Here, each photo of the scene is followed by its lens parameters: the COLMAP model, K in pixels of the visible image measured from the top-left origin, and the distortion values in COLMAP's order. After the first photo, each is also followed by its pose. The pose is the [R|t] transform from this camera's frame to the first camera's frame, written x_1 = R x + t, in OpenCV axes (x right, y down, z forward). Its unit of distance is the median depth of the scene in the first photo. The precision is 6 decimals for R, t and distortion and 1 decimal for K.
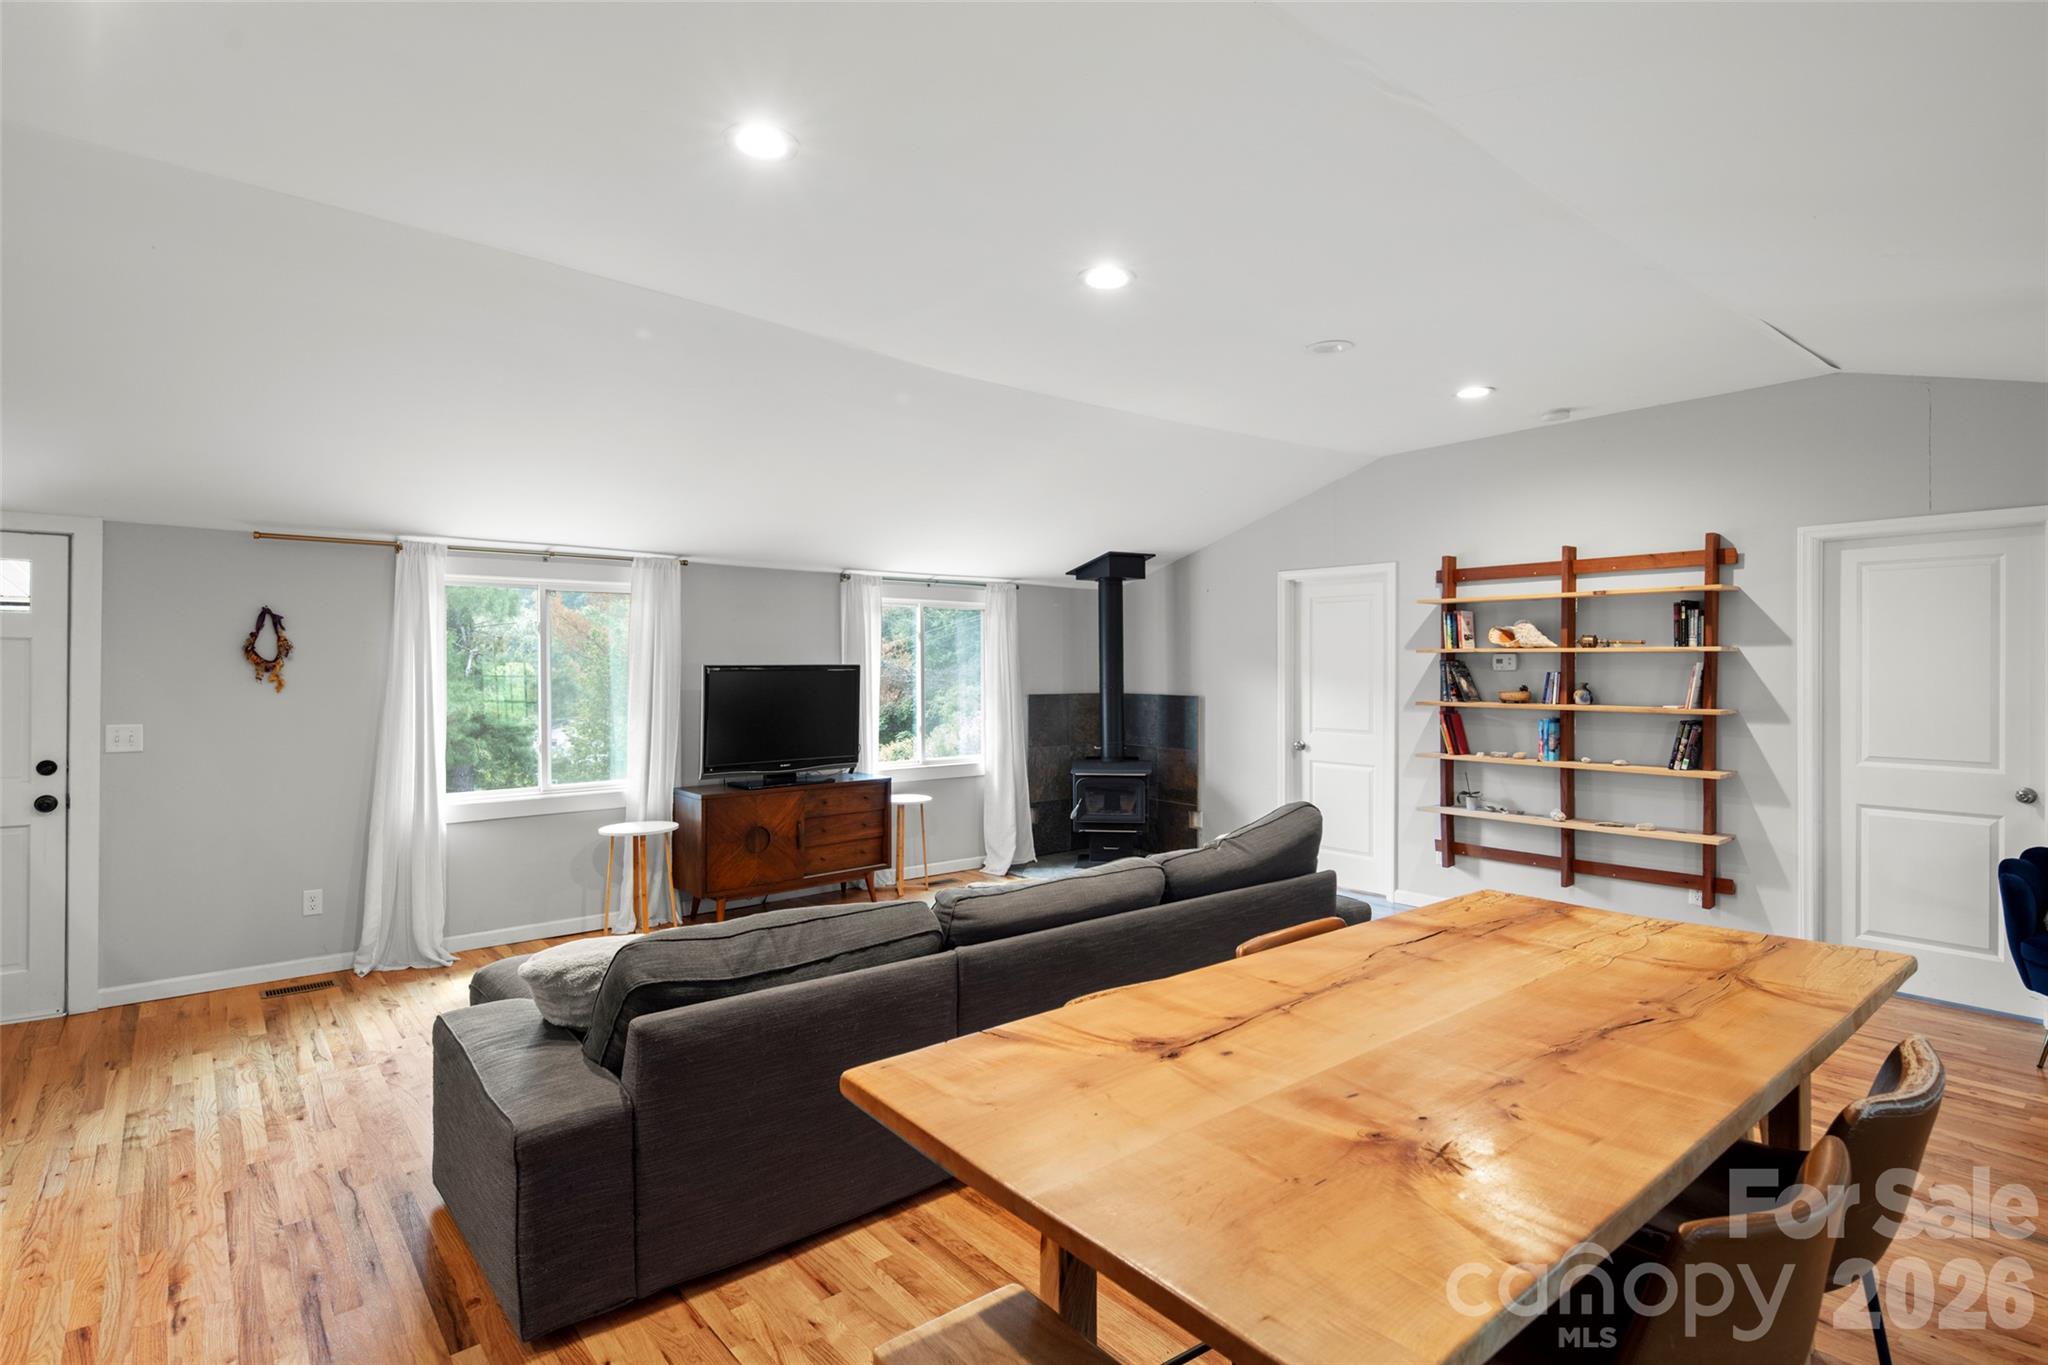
lens RADIAL K [[1014.5, 0, 1057.4], [0, 1014.5, 667.7], [0, 0, 1]] dist [0.004758, -0.004162]
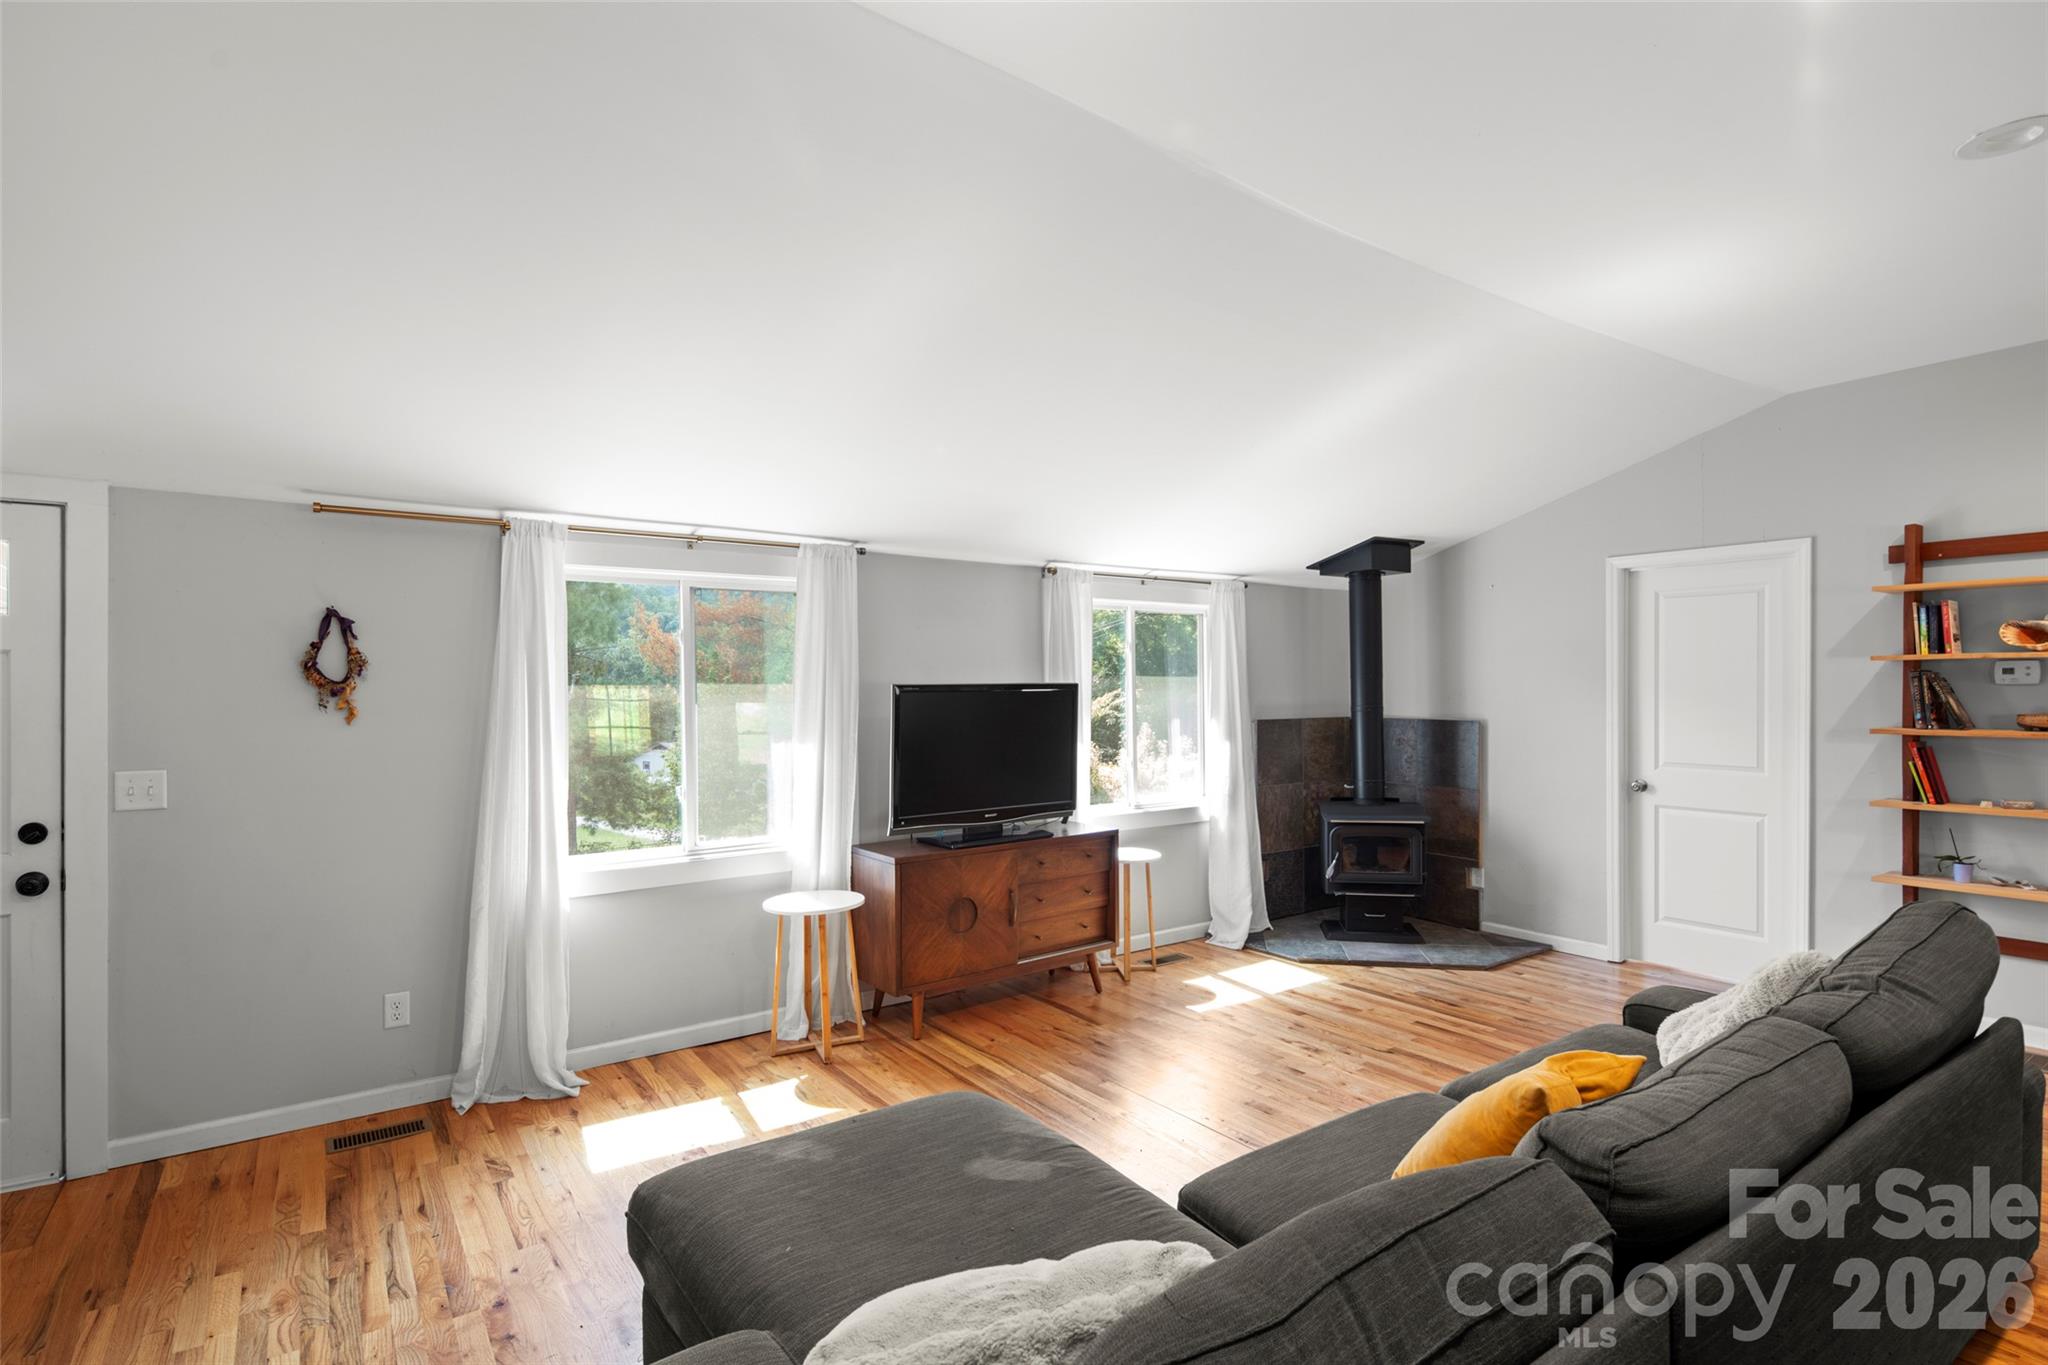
lens RADIAL K [[1014.5, 0, 1059.3], [0, 1014.5, 693.0], [0, 0, 1]] dist [0.004758, -0.004162]
pose [[0.997371, -0.006110, -0.072208, -0.175971], [0.006370, 0.999974, 0.003367, 0.002096], [0.072185, -0.003818, 0.997384, 0.265339]]
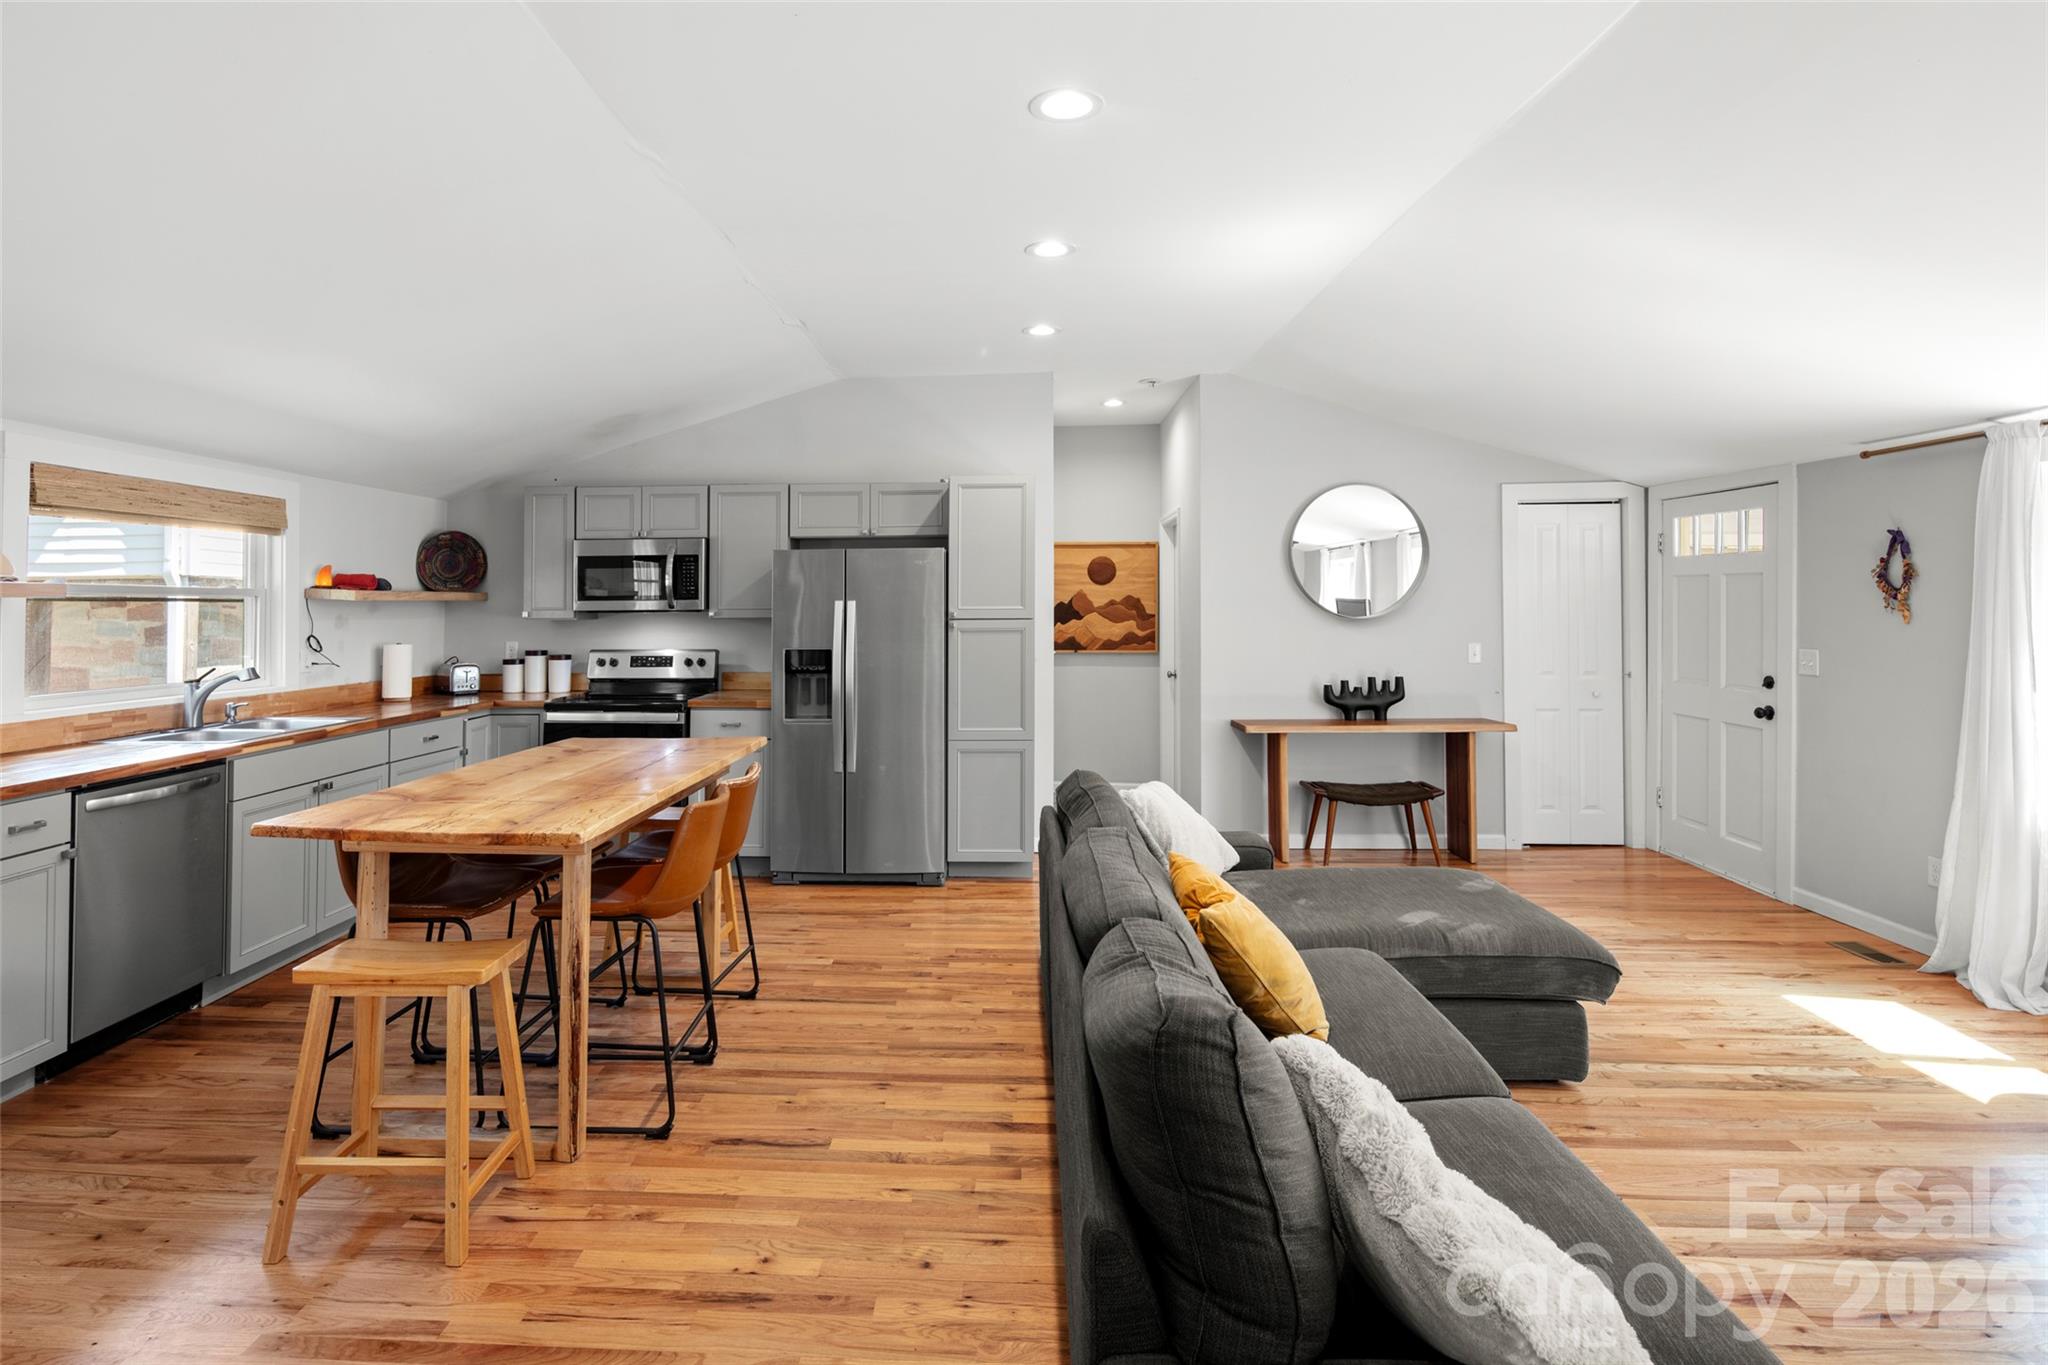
lens RADIAL K [[1014.5, 0, 963.0], [0, 1014.5, 580.1], [0, 0, 1]] dist [0.004758, -0.004162]
pose [[-0.685667, -0.014357, -0.727774, 0.389906], [0.005087, 0.999687, -0.024513, 0.003373], [0.727898, -0.020510, -0.685379, 0.869810]]
